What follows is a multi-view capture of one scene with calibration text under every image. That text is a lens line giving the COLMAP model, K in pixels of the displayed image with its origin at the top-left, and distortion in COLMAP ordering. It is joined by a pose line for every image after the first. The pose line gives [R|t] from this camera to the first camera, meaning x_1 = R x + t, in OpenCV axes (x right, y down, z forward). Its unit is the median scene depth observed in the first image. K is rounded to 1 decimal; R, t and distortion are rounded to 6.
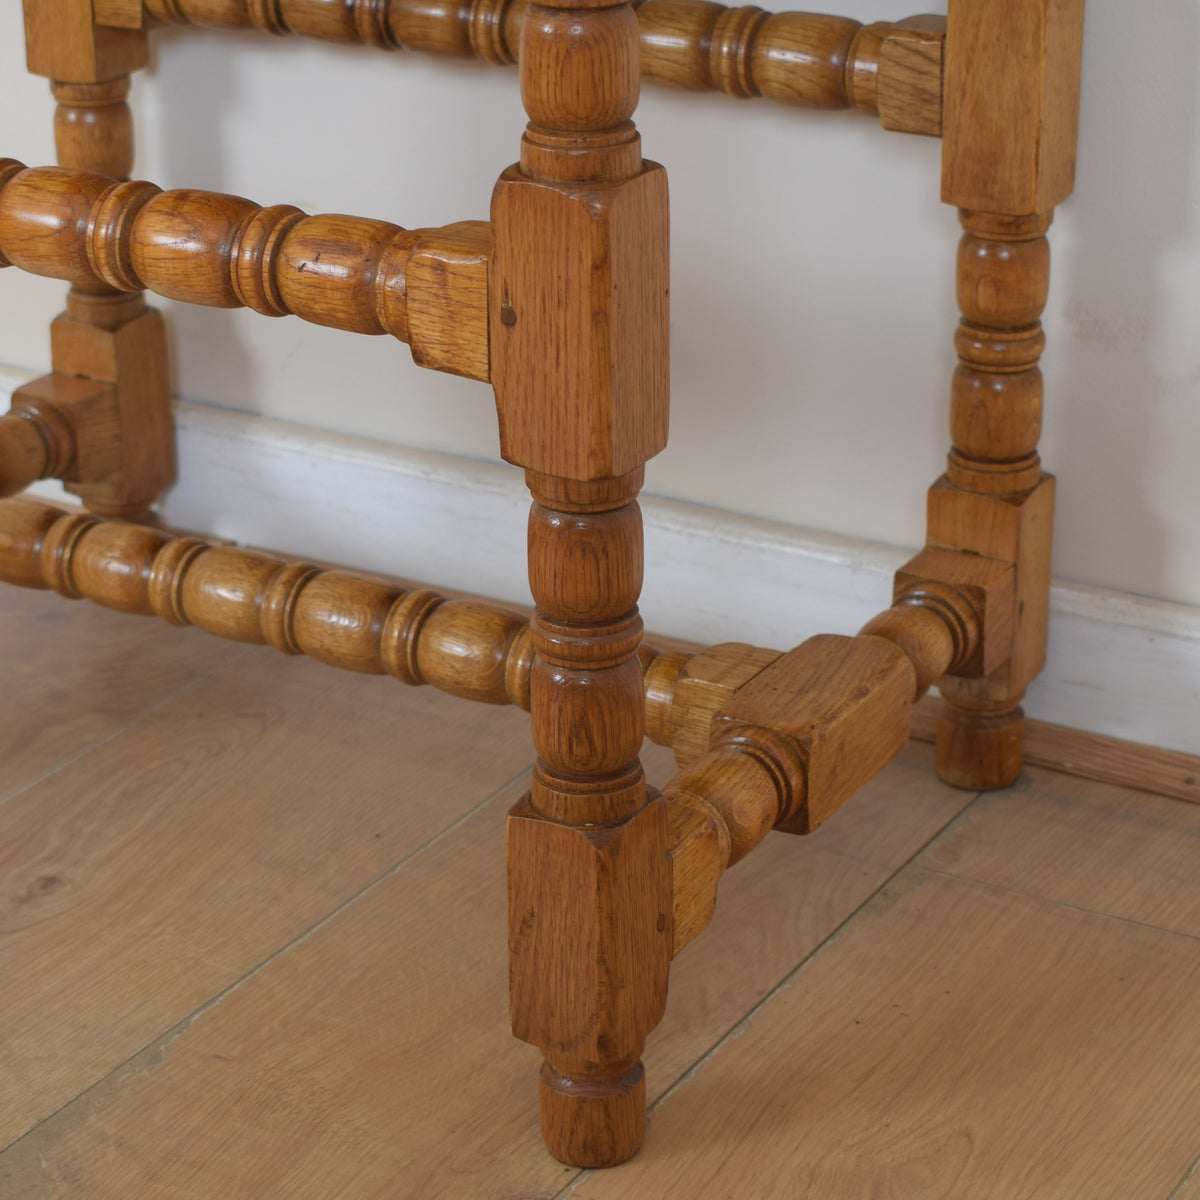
lens RADIAL K [[3098.4, 0, 599.3], [0, 3098.4, 677.6], [0, 0, 1]] dist [0.018783, -0.500522]
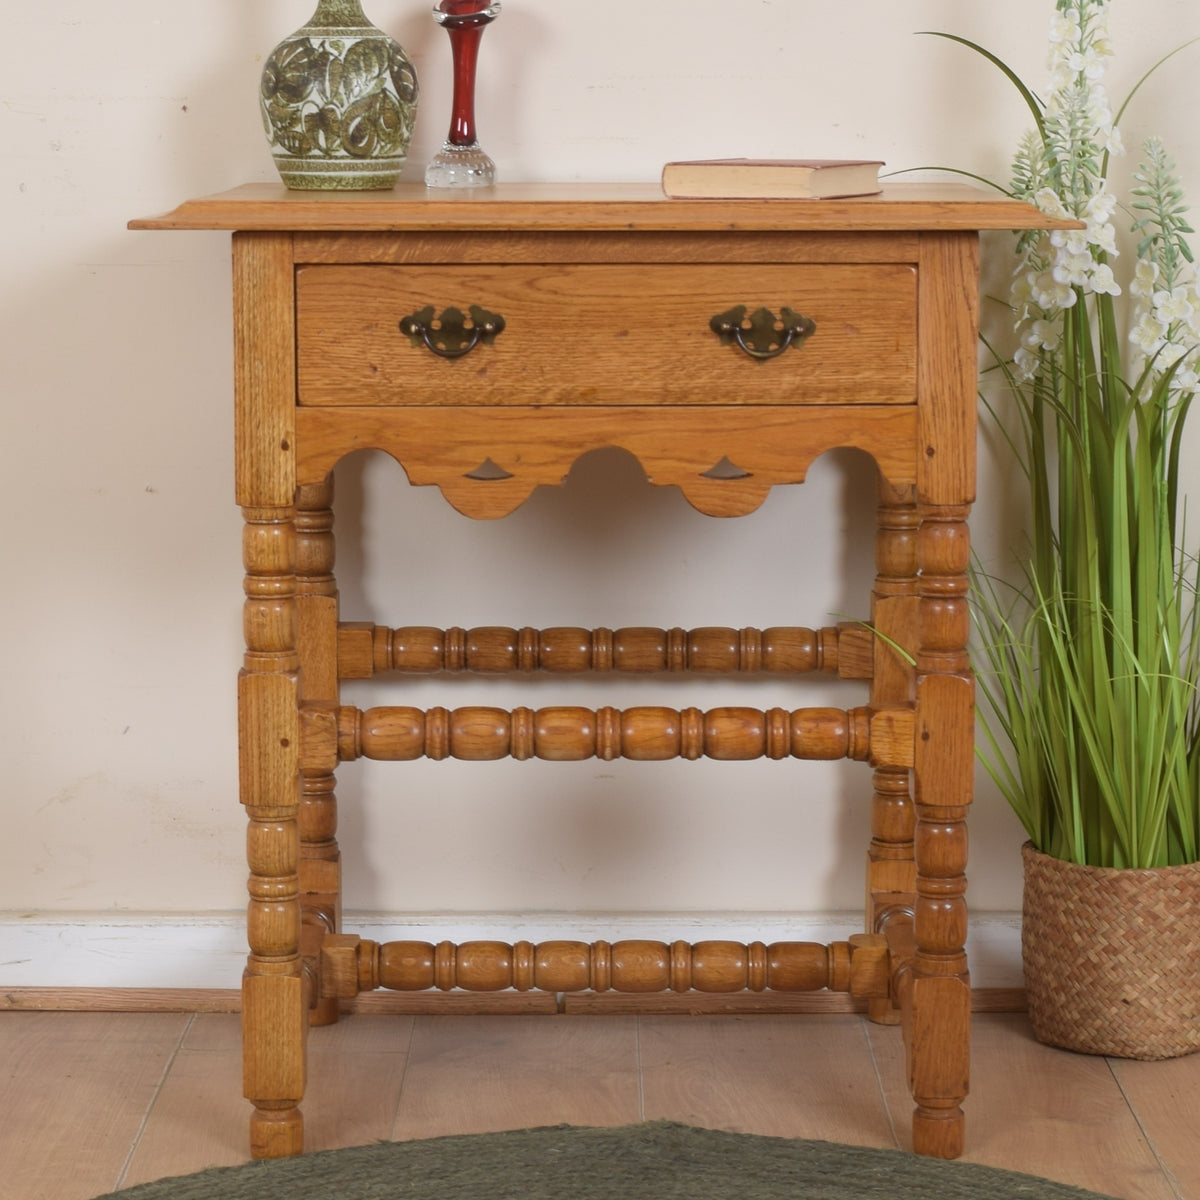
lens RADIAL K [[3245.9, 0, 601.1], [0, 3245.9, 475.3], [0, 0, 1]] dist [-0.015550, -0.226692]
pose [[0.861738, -0.052305, 0.504650, -1.102042], [0.203916, 0.946502, -0.250105, 0.191607], [-0.464570, 0.318431, 0.826303, -0.700649]]
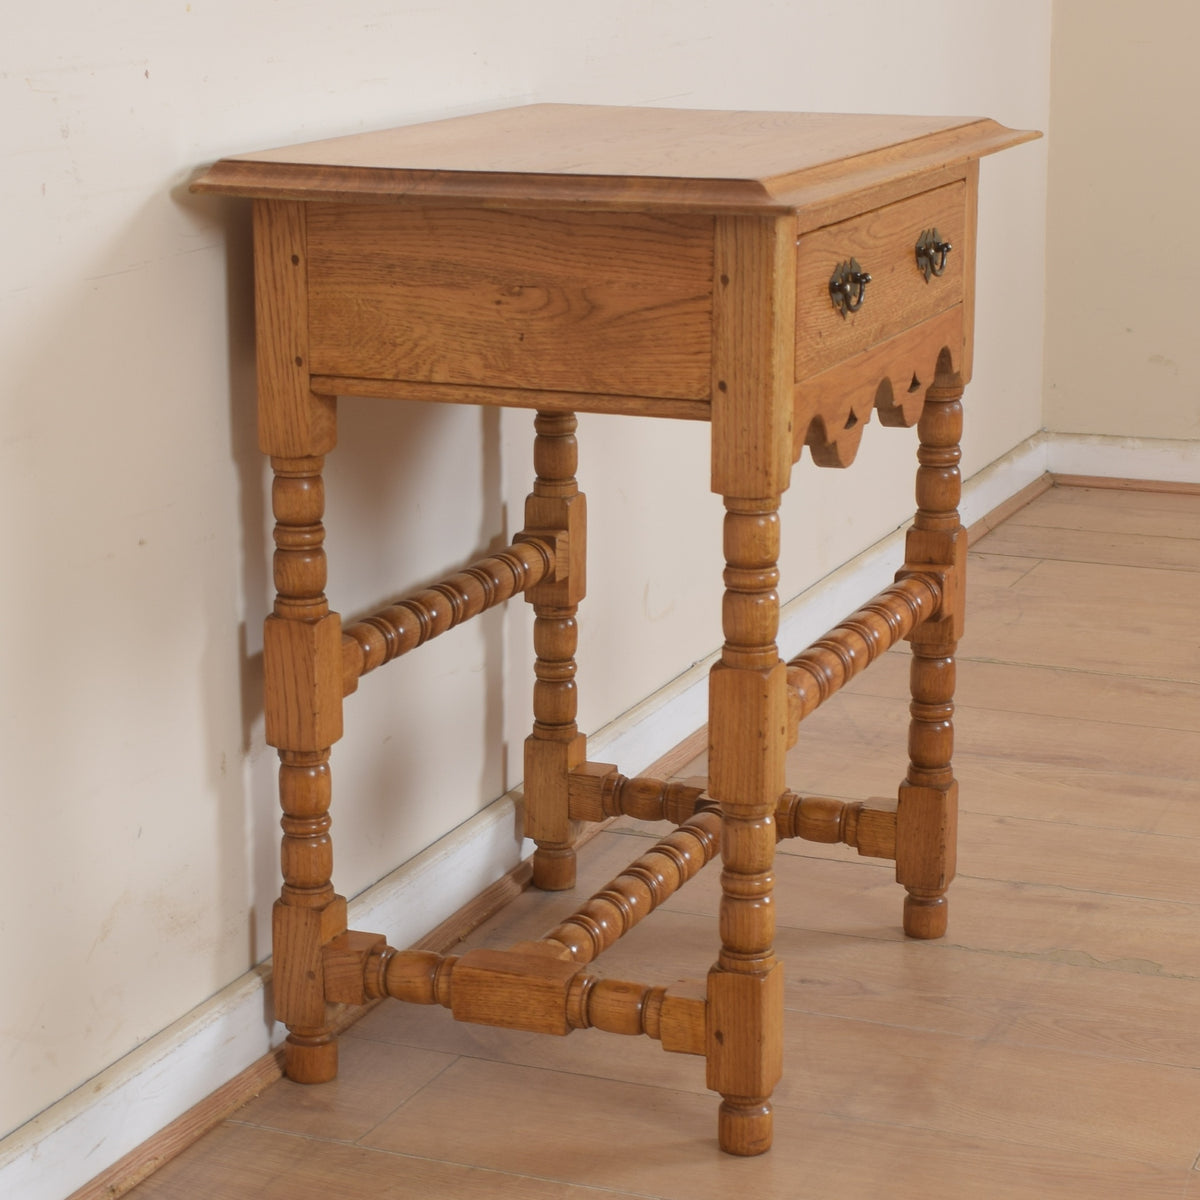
lens RADIAL K [[2941.1, 0, 600.0], [0, 2941.1, 600.0], [0, 0, 1]] dist [-0.066711, 0.101378]
pose [[-0.146803, -0.224235, 0.963415, -1.869058], [0.409459, 0.872829, 0.265544, -0.695800], [-0.900440, 0.433462, -0.036319, 1.067515]]
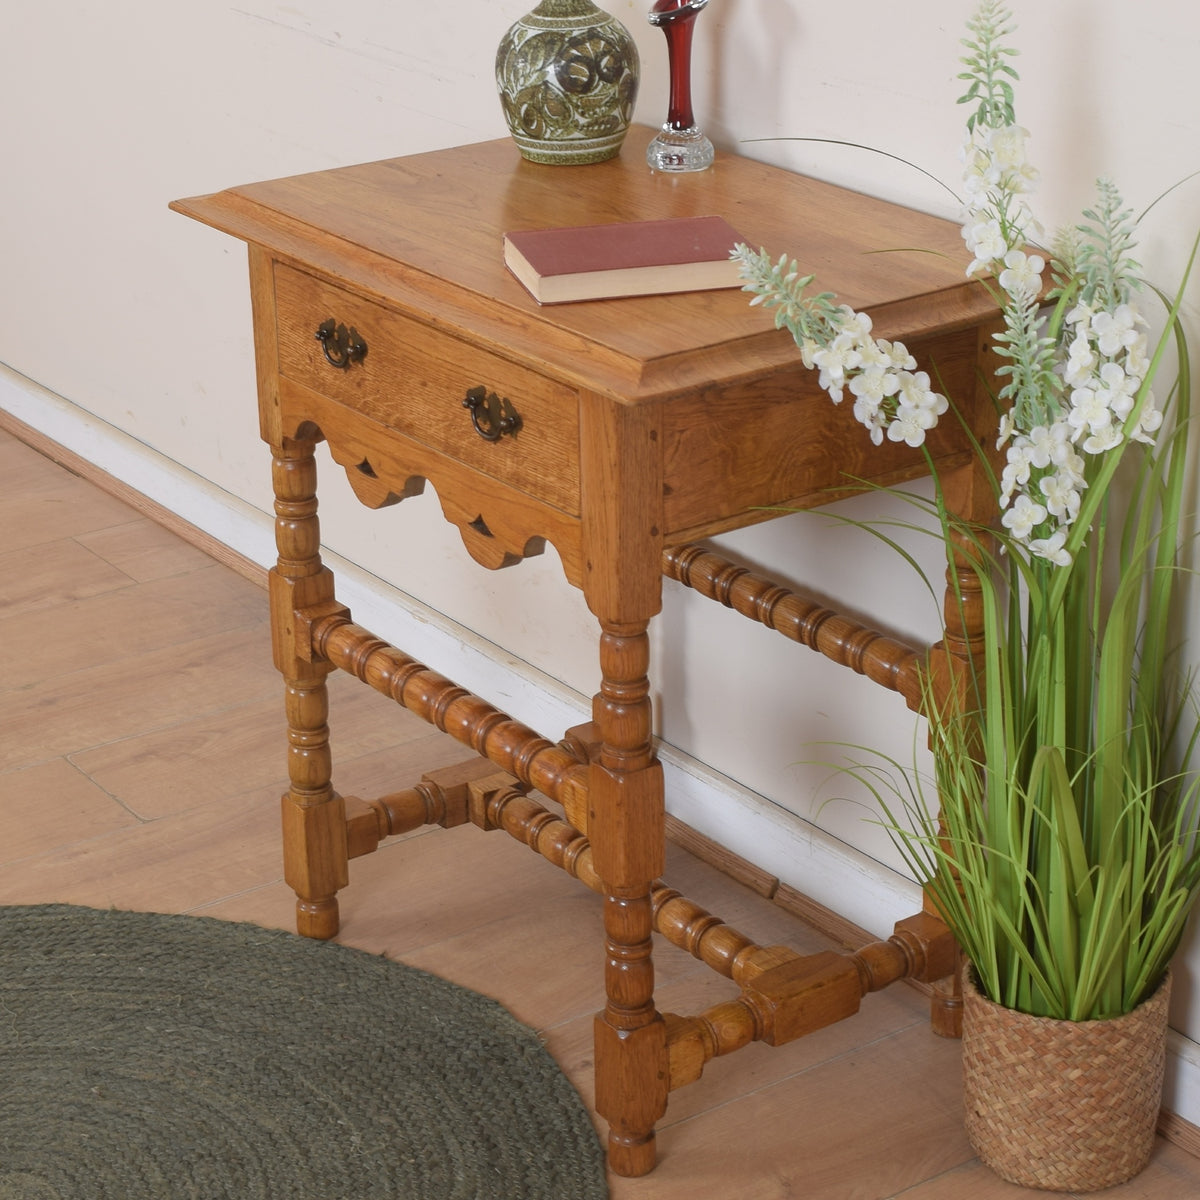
lens RADIAL K [[2941.1, 0, 600.0], [0, 2941.1, 600.0], [0, 0, 1]] dist [-0.066711, 0.101378]
pose [[0.913323, 0.151610, -0.377963, 0.632584], [-0.160597, 0.986989, 0.007833, -0.233678], [0.374233, 0.053546, 0.925788, -0.868184]]
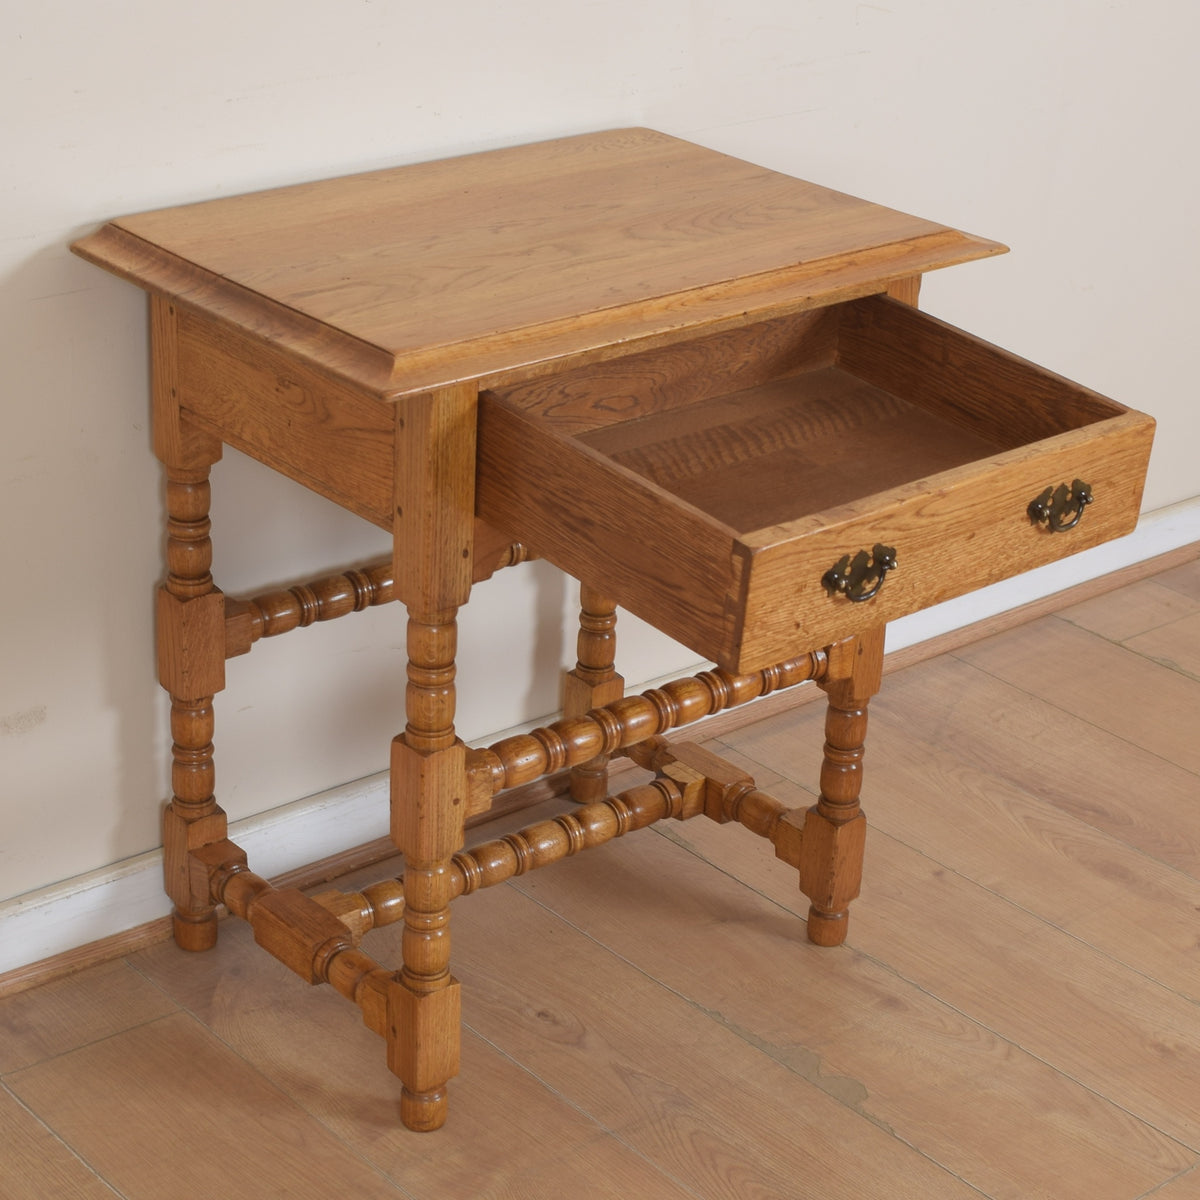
lens RADIAL K [[2613.6, 0, 594.8], [0, 2613.6, 552.6], [0, 0, 1]] dist [-0.082001, 0.133452]
pose [[0.325706, -0.355498, 0.876092, -1.688961], [0.348264, 0.906576, 0.238393, -0.663128], [-0.878992, 0.227466, 0.419084, 0.150455]]
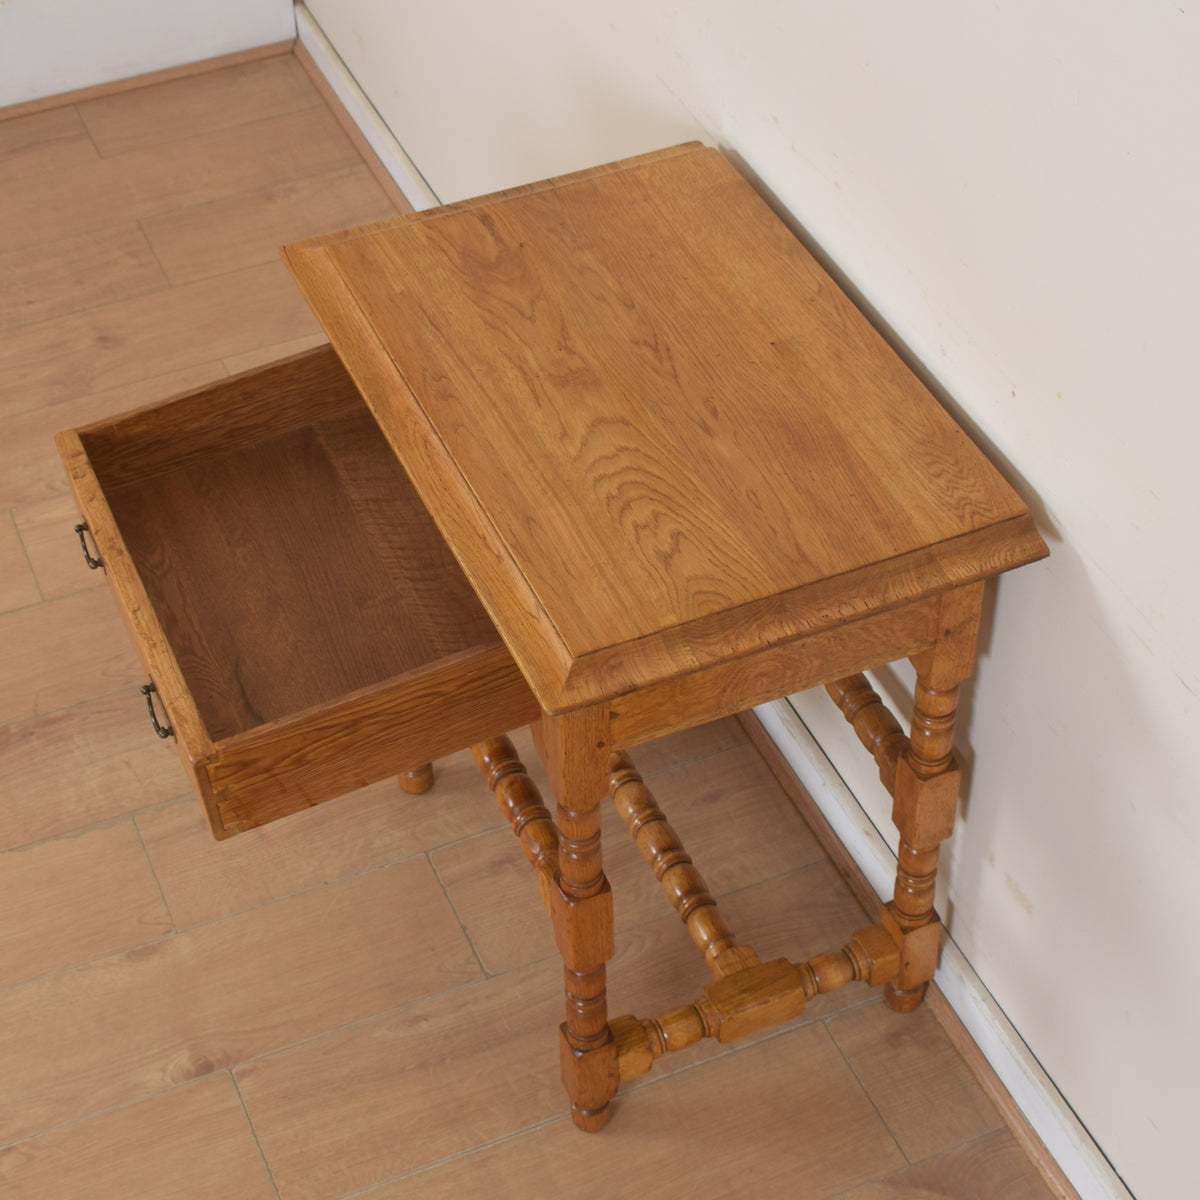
lens RADIAL K [[2365.3, 0, 600.0], [0, 2365.3, 600.0], [0, 0, 1]] dist [-0.058537, 0.072567]
pose [[0.804507, 0.403958, -0.435416, 0.641489], [-0.234169, 0.889438, 0.392510, -0.948082], [0.545833, -0.213816, 0.810154, -0.506485]]
